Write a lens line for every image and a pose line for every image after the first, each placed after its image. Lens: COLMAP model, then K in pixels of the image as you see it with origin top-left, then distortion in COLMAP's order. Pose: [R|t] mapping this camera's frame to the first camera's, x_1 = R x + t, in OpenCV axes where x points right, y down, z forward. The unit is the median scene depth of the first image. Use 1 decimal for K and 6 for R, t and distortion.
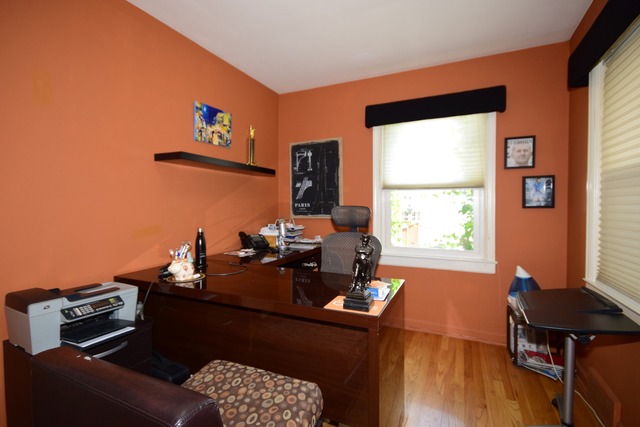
lens RADIAL K [[295.6, 0, 321.5], [0, 295.6, 213.3], [0, 0, 1]] dist [0.007306, -0.007111]
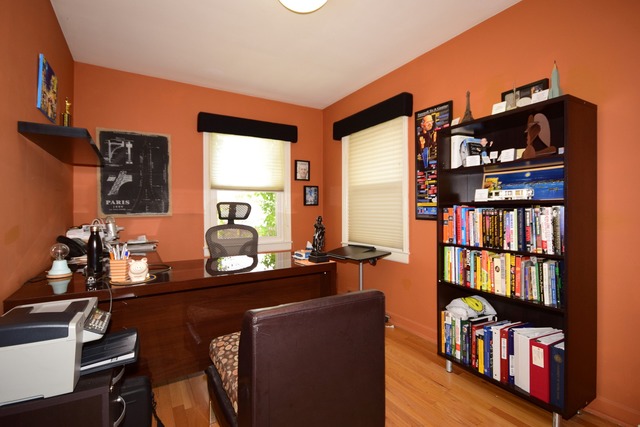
lens RADIAL K [[304.2, 0, 313.9], [0, 304.2, 210.2], [0, 0, 1]] dist [0.005811, -0.001517]
pose [[0.569328, -0.005359, 0.822093, -0.510310], [0.025733, 0.999605, -0.011305, 0.021497], [-0.821708, 0.027591, 0.569241, 0.025501]]
